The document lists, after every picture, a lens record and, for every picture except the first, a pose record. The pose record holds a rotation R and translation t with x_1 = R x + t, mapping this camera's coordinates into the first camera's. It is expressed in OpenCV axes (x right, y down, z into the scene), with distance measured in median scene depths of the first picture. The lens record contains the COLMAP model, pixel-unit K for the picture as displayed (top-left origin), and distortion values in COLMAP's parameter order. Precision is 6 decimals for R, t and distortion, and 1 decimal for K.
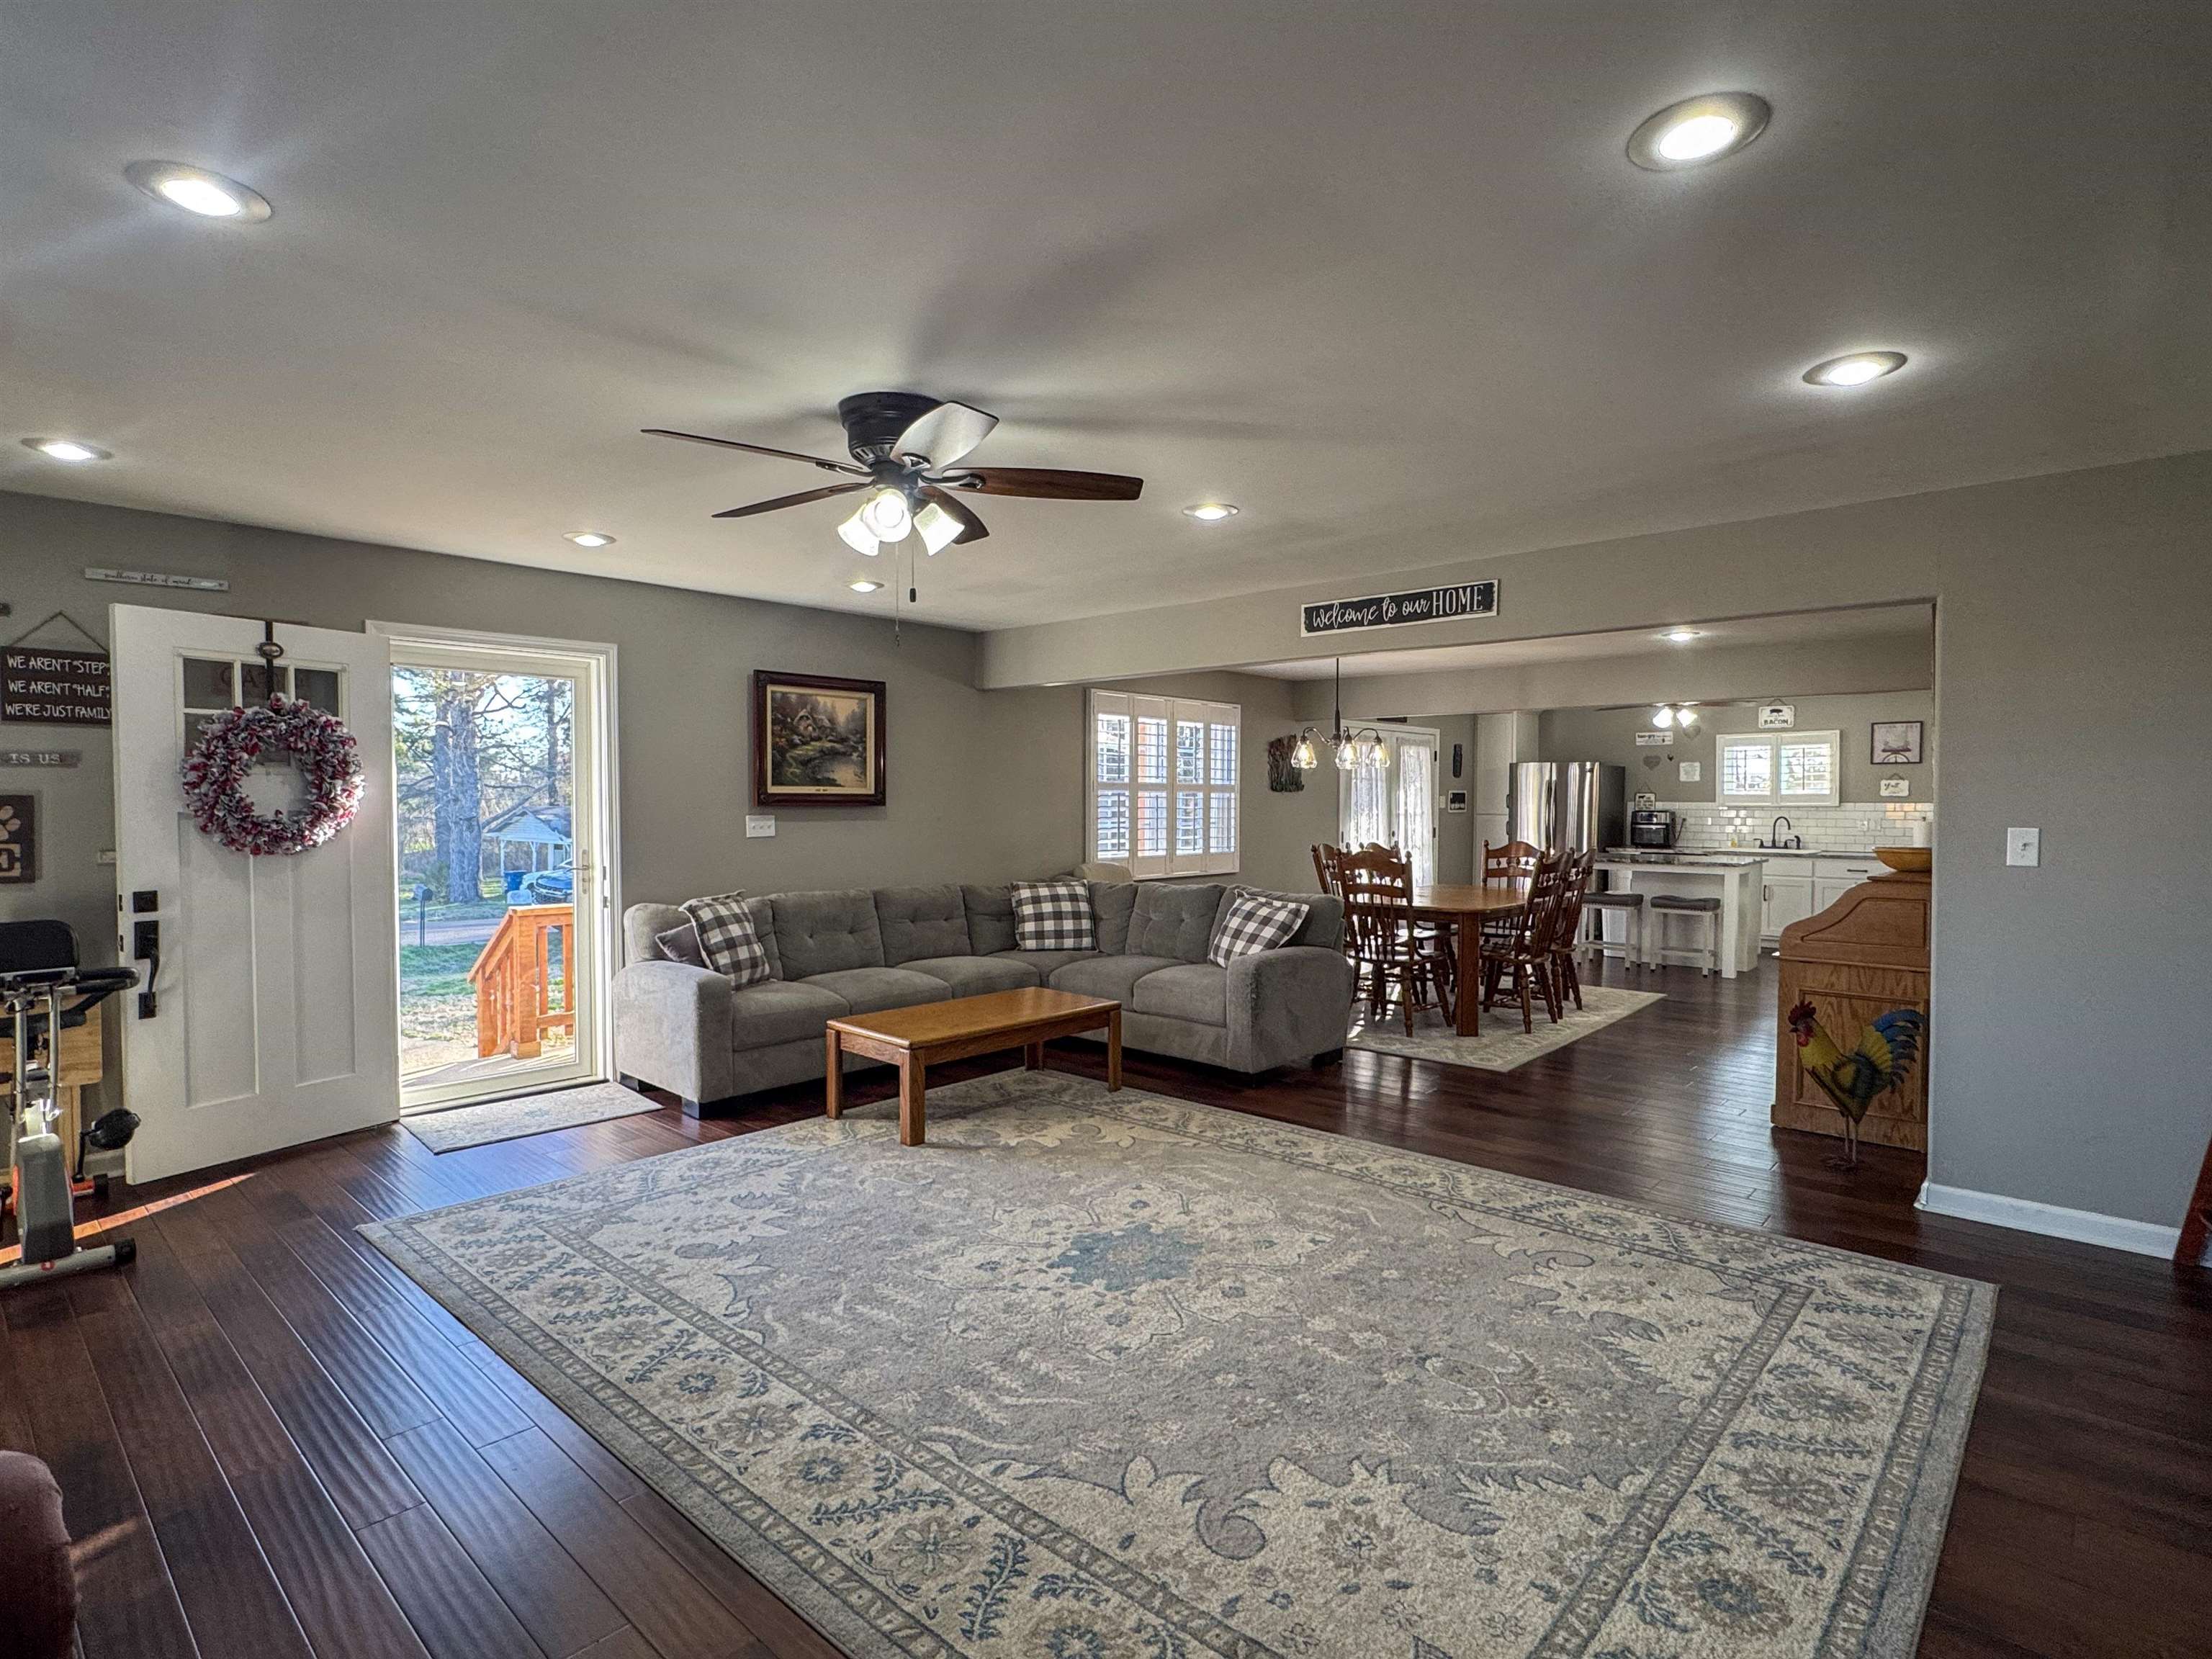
lens RADIAL K [[1118.2, 0, 1106.5], [0, 1118.2, 831.1], [0, 0, 1]] dist [-0.005749, 0.001638]
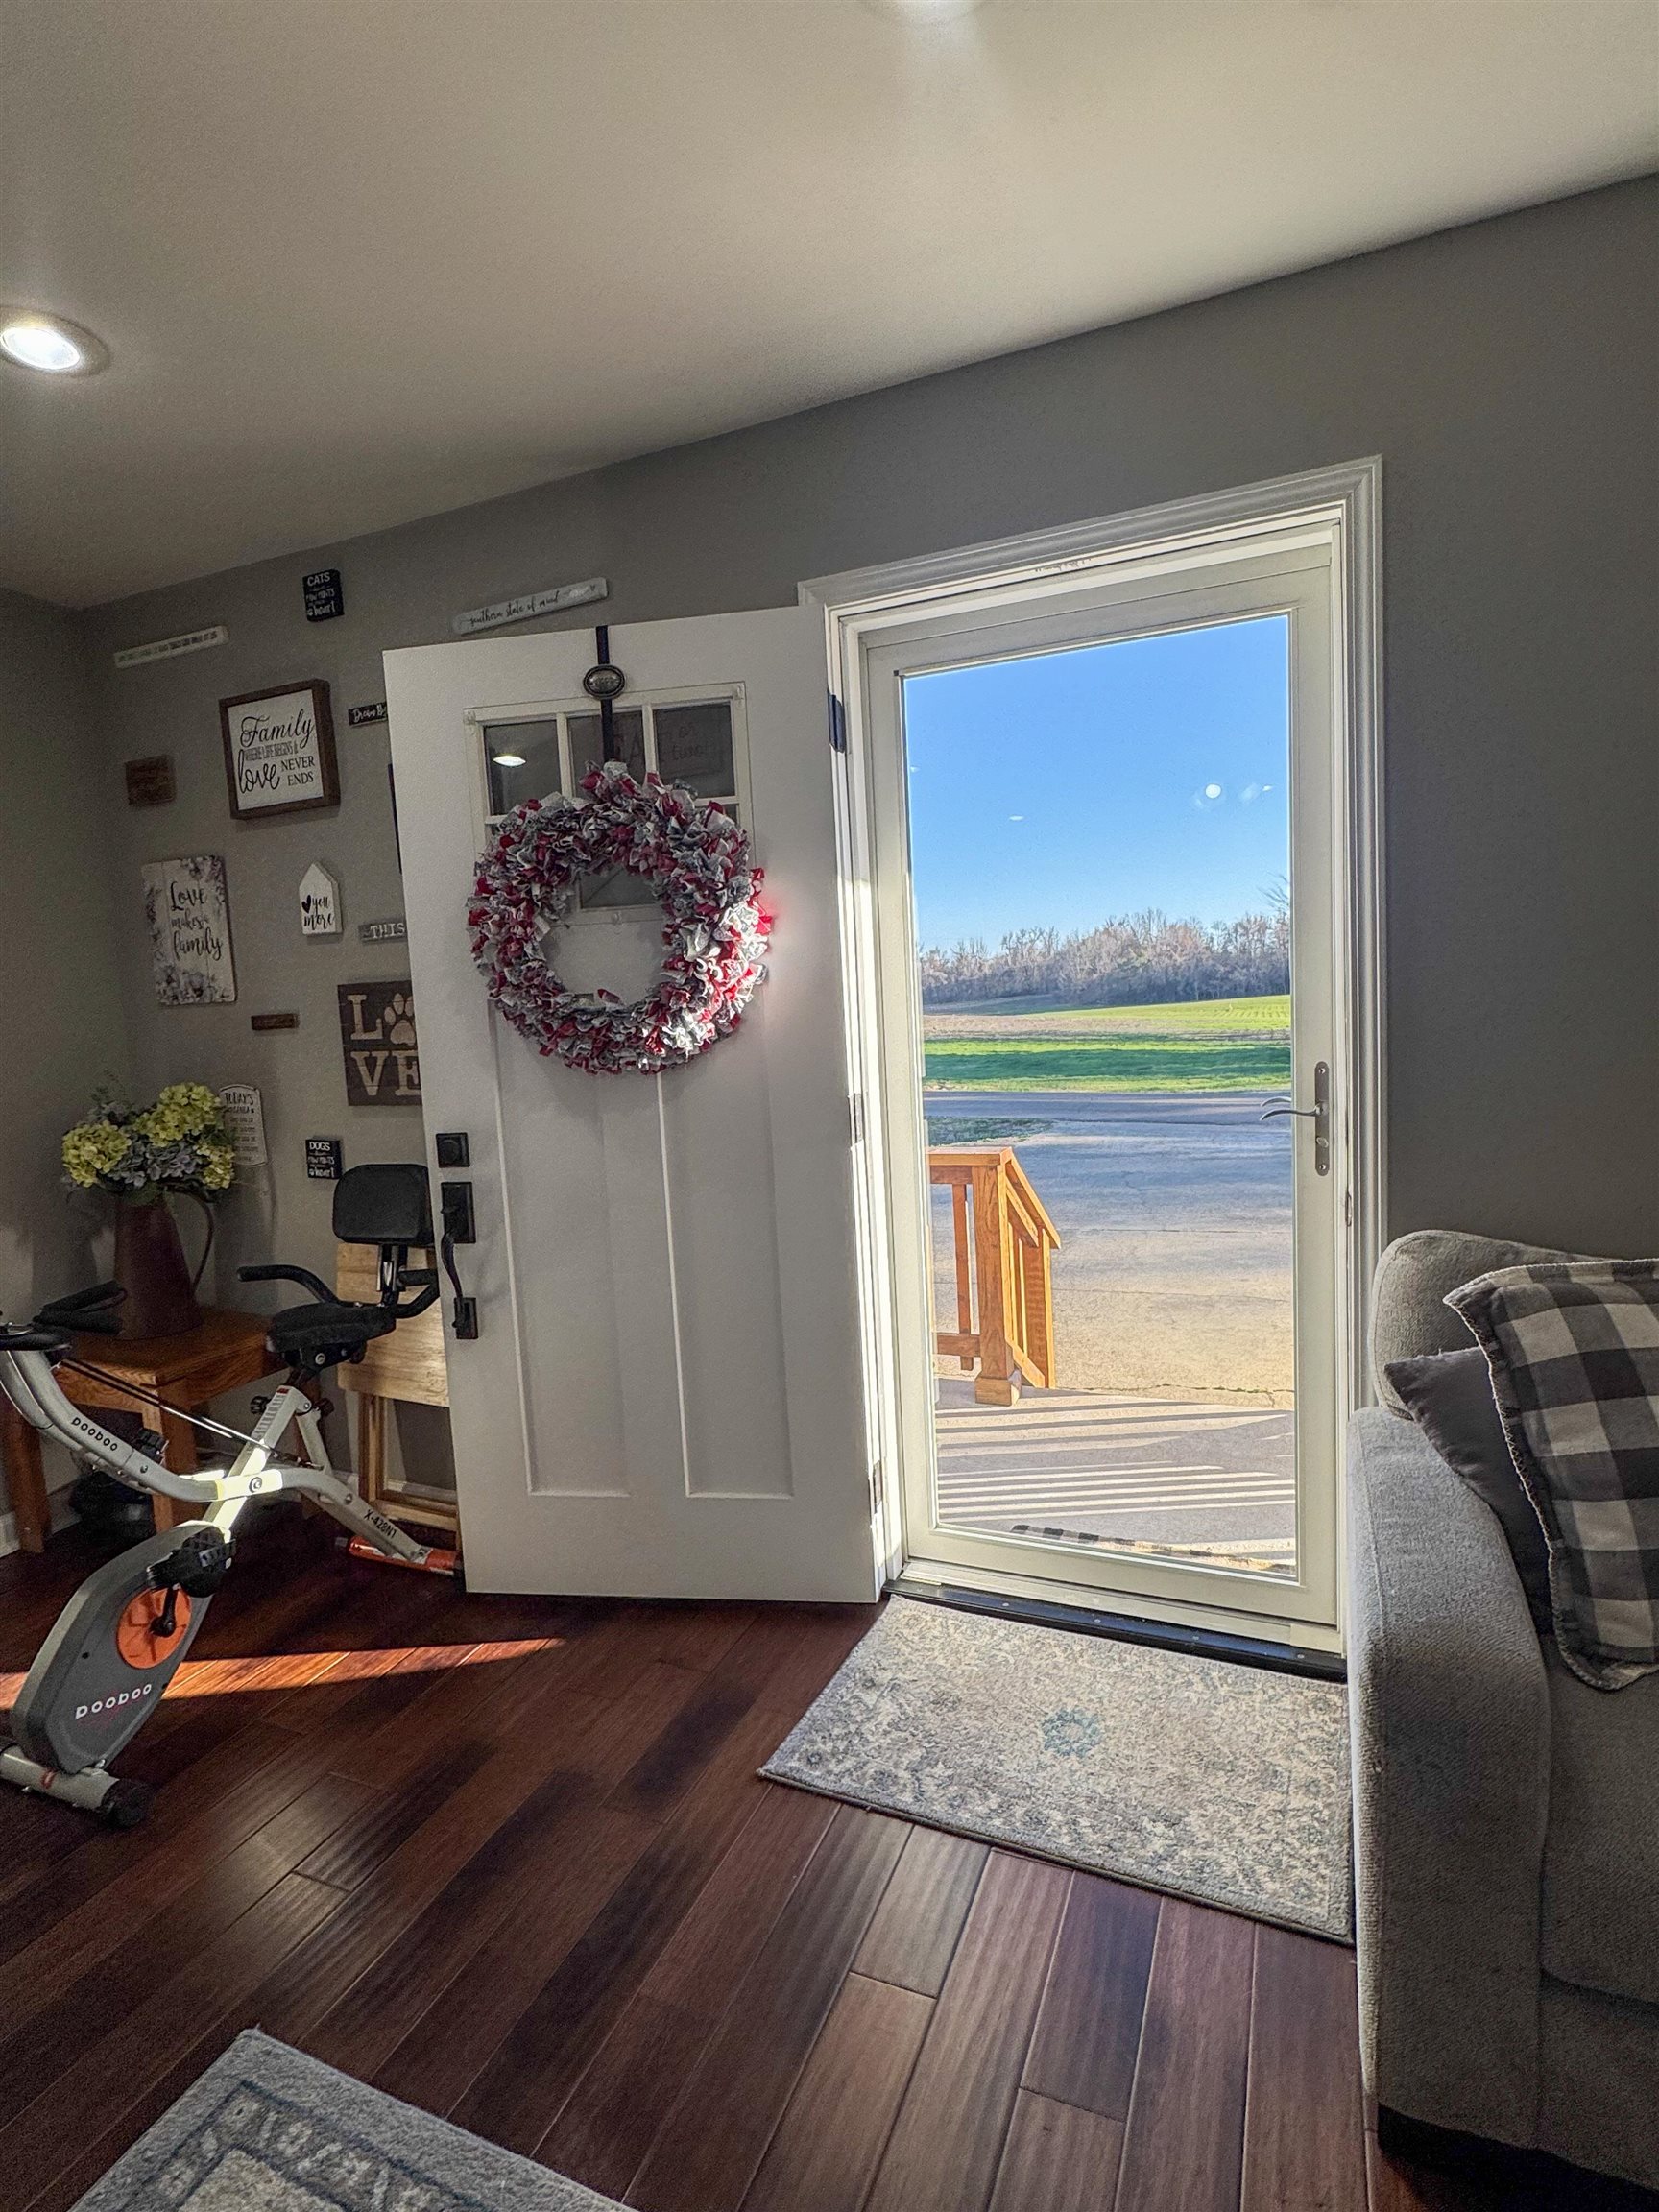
lens RADIAL K [[1118.2, 0, 834.3], [0, 1118.2, 1103.7], [0, 0, 1]] dist [-0.005749, 0.001638]
pose [[0.336599, 0.073431, -0.938781, -0.190935], [0.026272, 0.995834, 0.087314, -0.007633], [0.941281, -0.054054, 0.333268, 0.839995]]
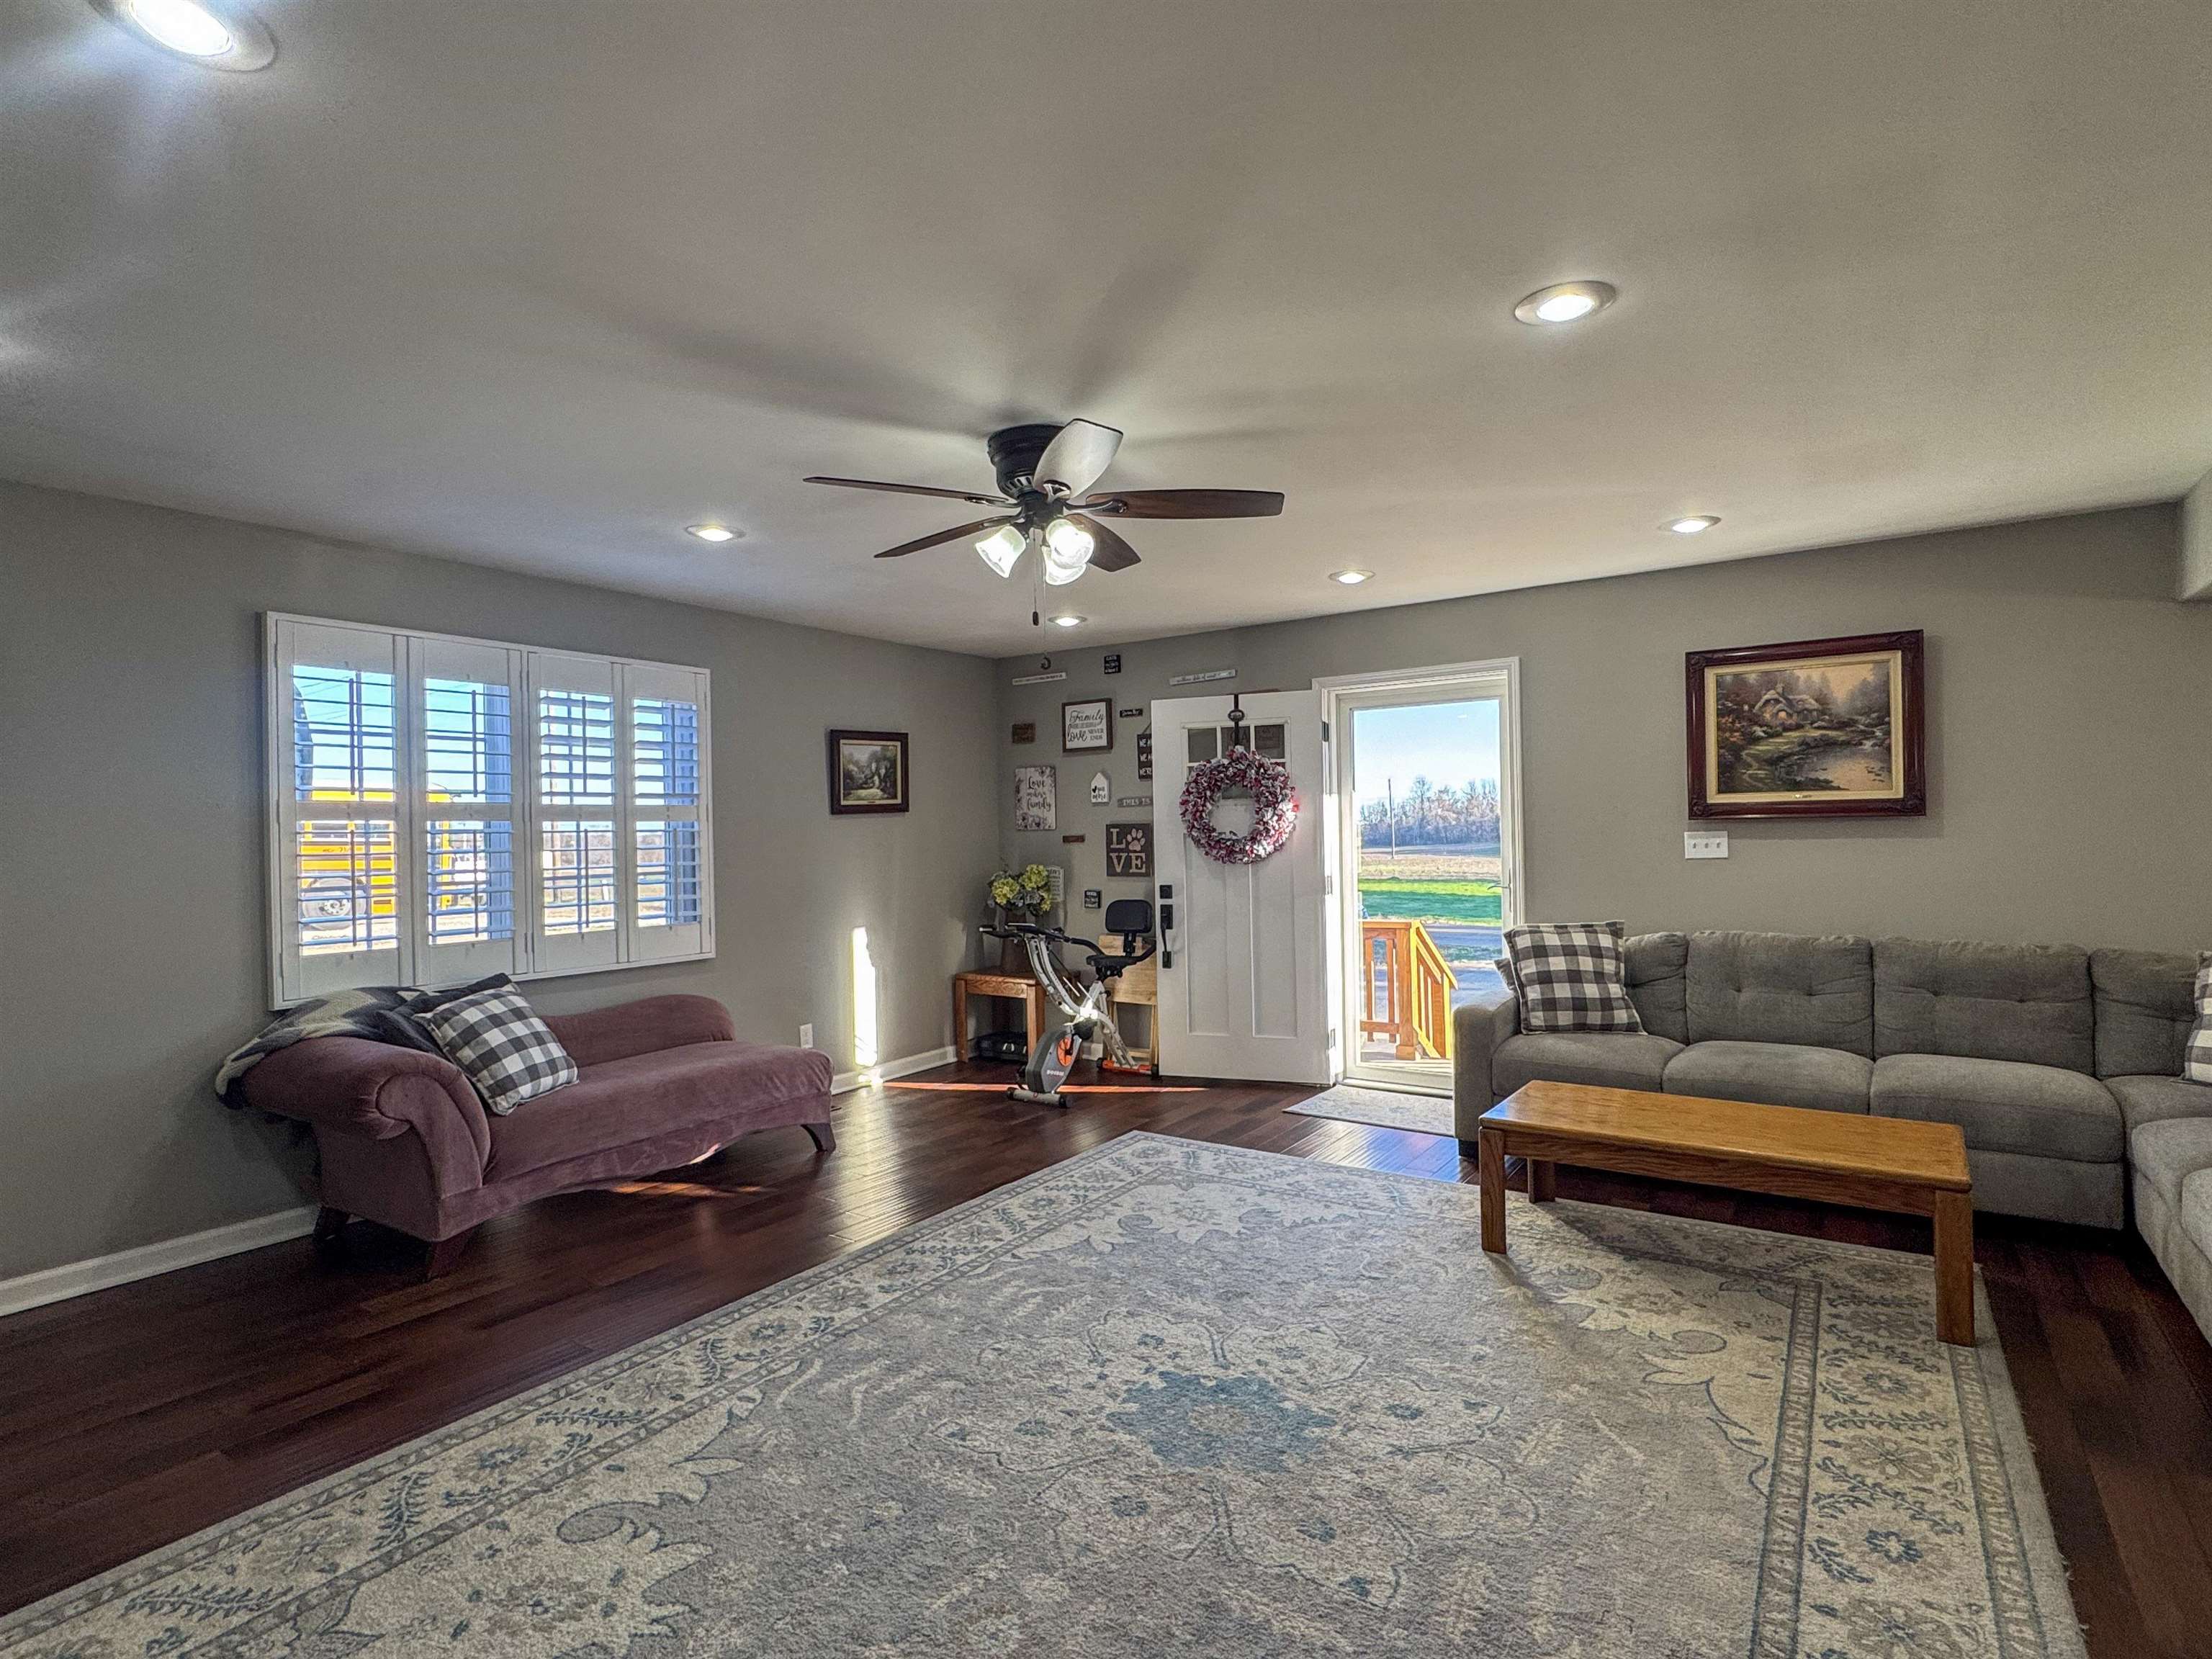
lens RADIAL K [[1118.2, 0, 1106.0], [0, 1118.2, 830.9], [0, 0, 1]] dist [-0.005749, 0.001638]
pose [[0.139264, -0.007572, -0.990226, 0.547391], [-0.007962, 0.999930, -0.008766, -0.005077], [0.990223, 0.009105, 0.139193, 0.594534]]
